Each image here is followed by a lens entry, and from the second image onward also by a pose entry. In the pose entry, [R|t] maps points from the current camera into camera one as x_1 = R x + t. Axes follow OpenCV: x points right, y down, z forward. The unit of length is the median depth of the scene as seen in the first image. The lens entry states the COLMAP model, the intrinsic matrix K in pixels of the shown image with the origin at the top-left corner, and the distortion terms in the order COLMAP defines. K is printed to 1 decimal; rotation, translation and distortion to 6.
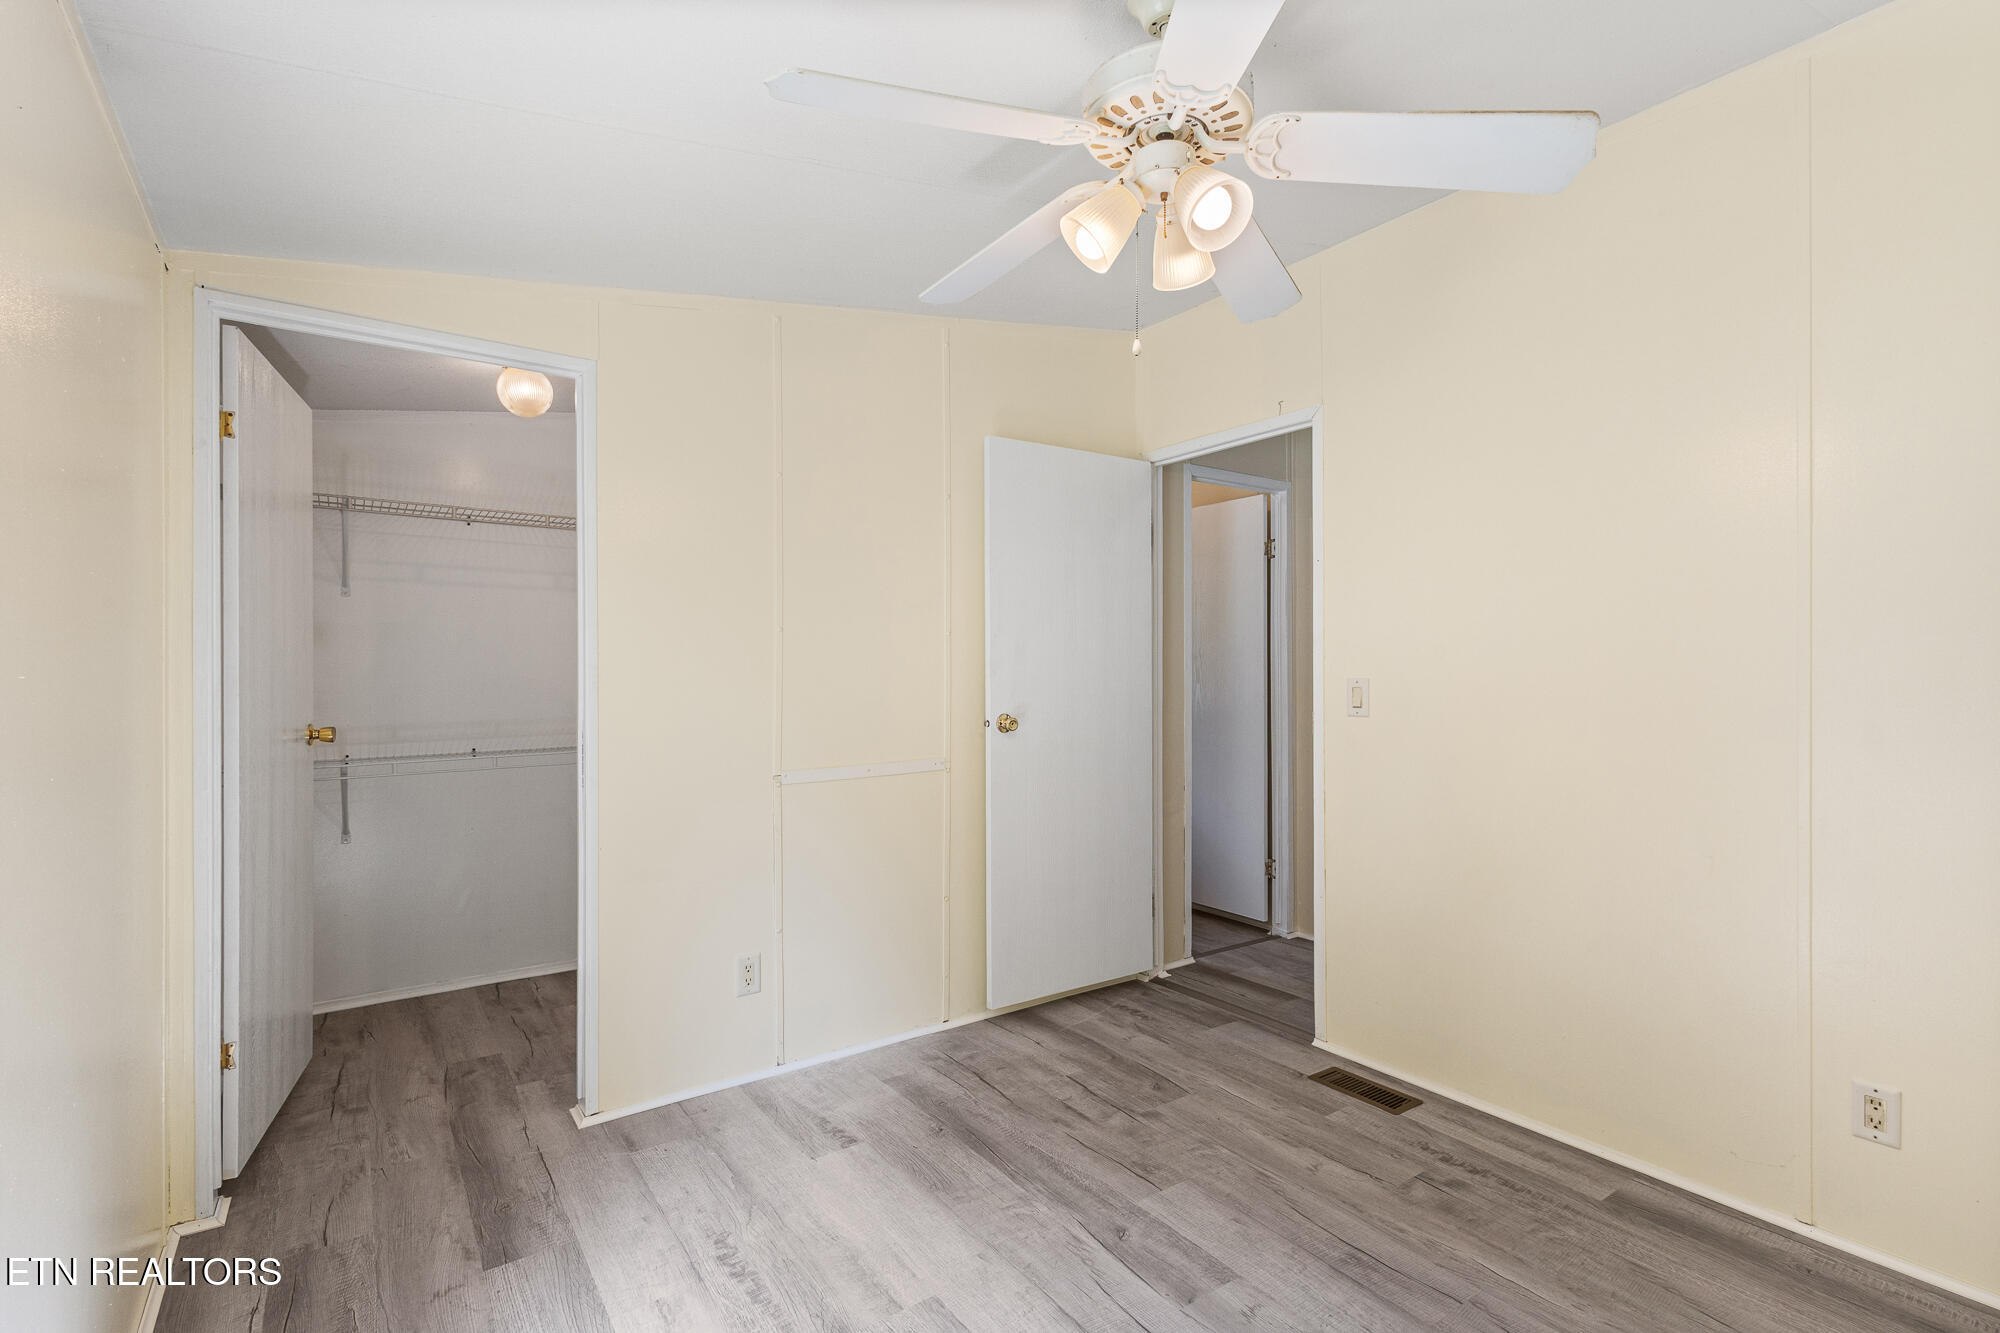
lens RADIAL K [[939.5, 0, 1000.0], [0, 939.5, 666.5], [0, 0, 1]] dist [0.000939, 0.000065]
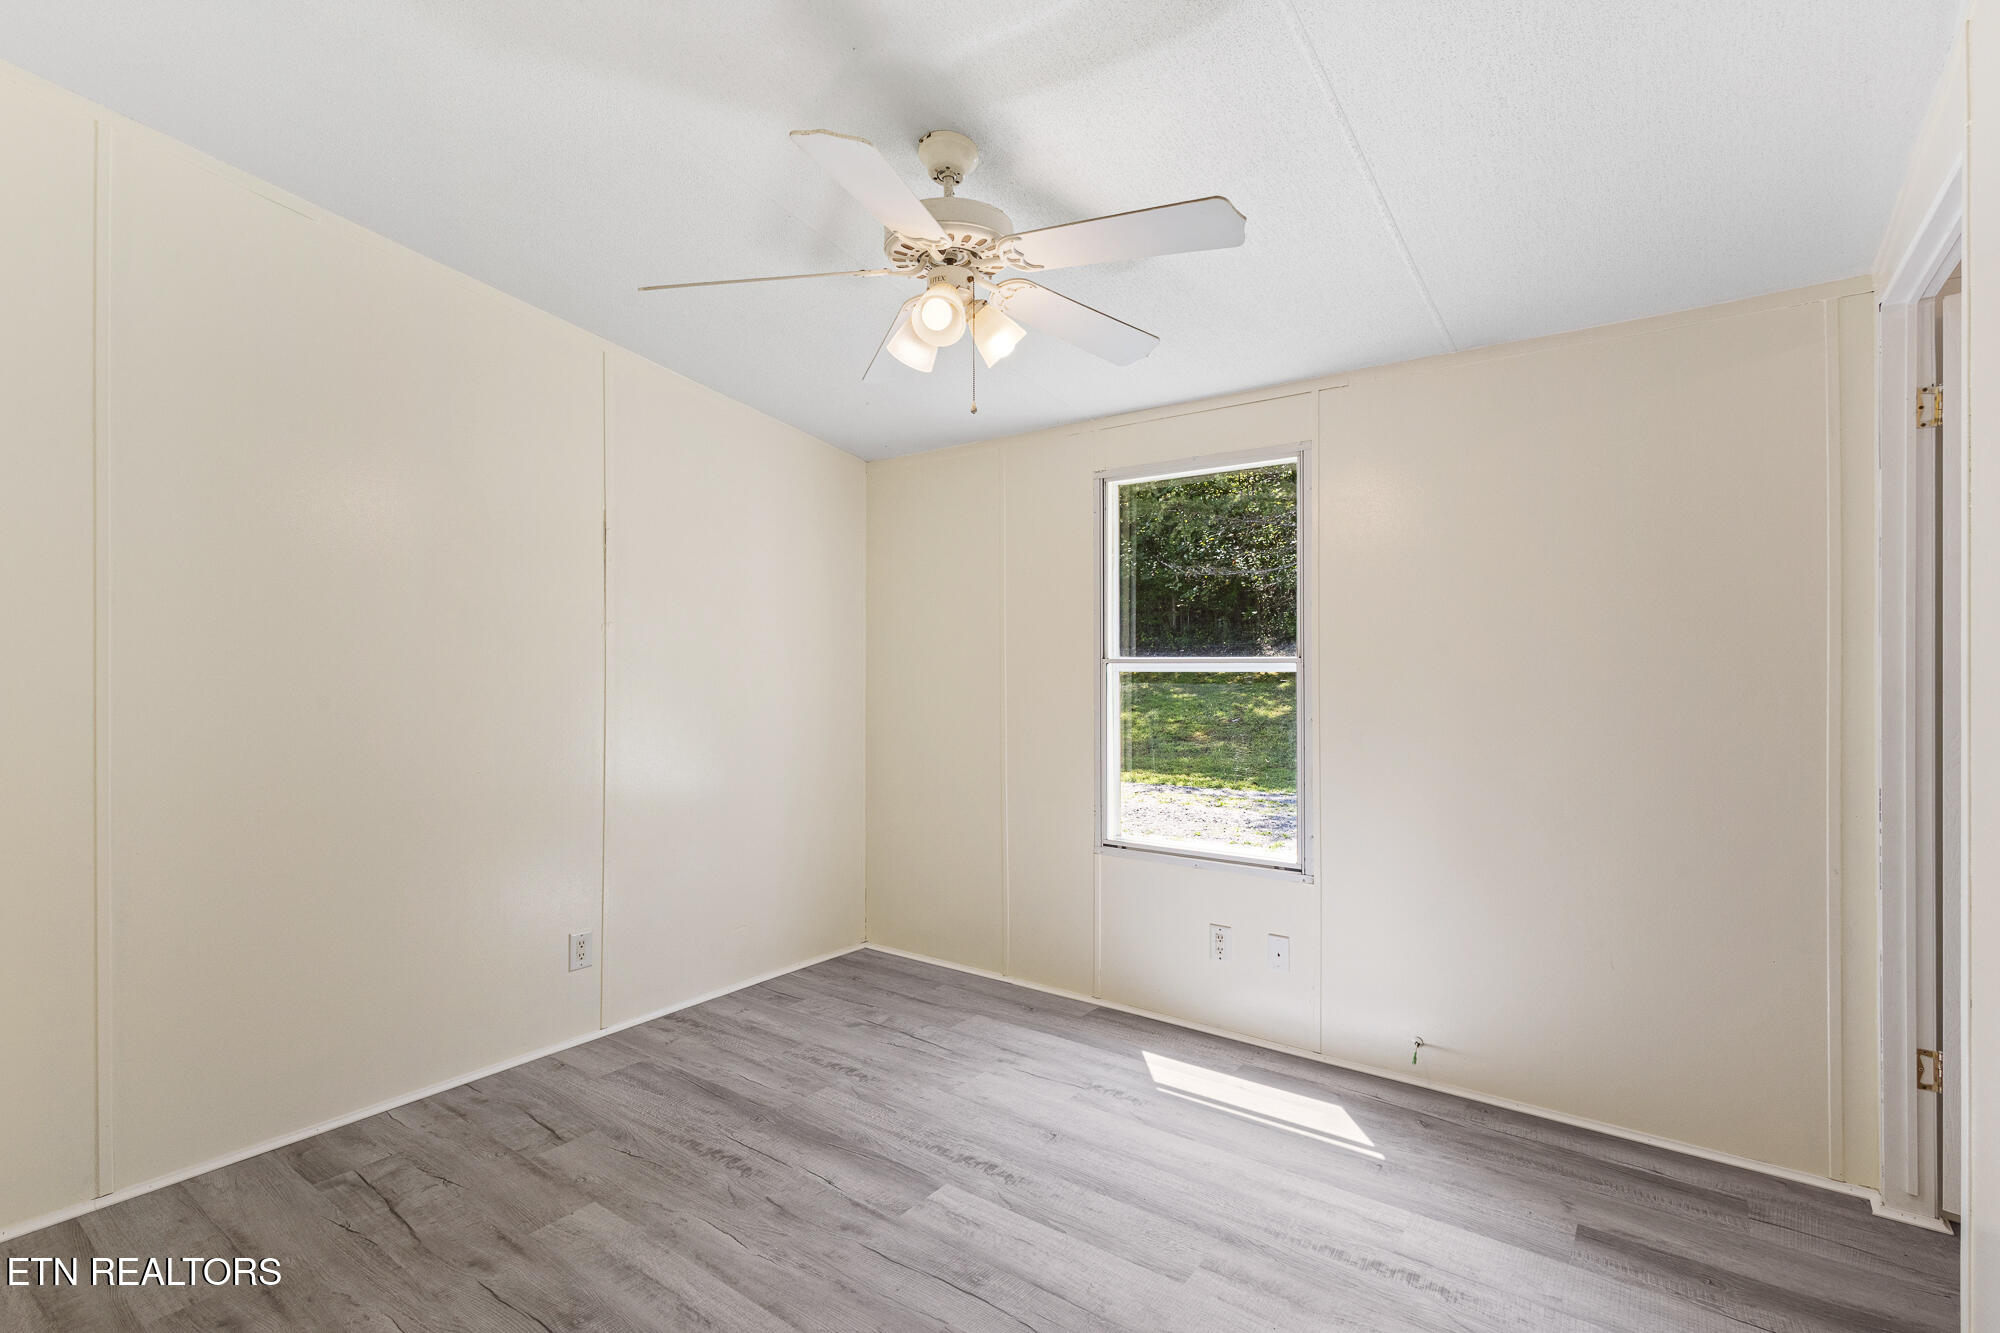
lens RADIAL K [[939.5, 0, 1000.0], [0, 939.5, 666.5], [0, 0, 1]] dist [0.000939, 0.000065]
pose [[-0.952024, 0.004037, -0.305996, 0.406441], [0.004412, 0.999990, -0.000532, 0.002972], [0.305991, -0.001856, -0.952033, 1.815625]]
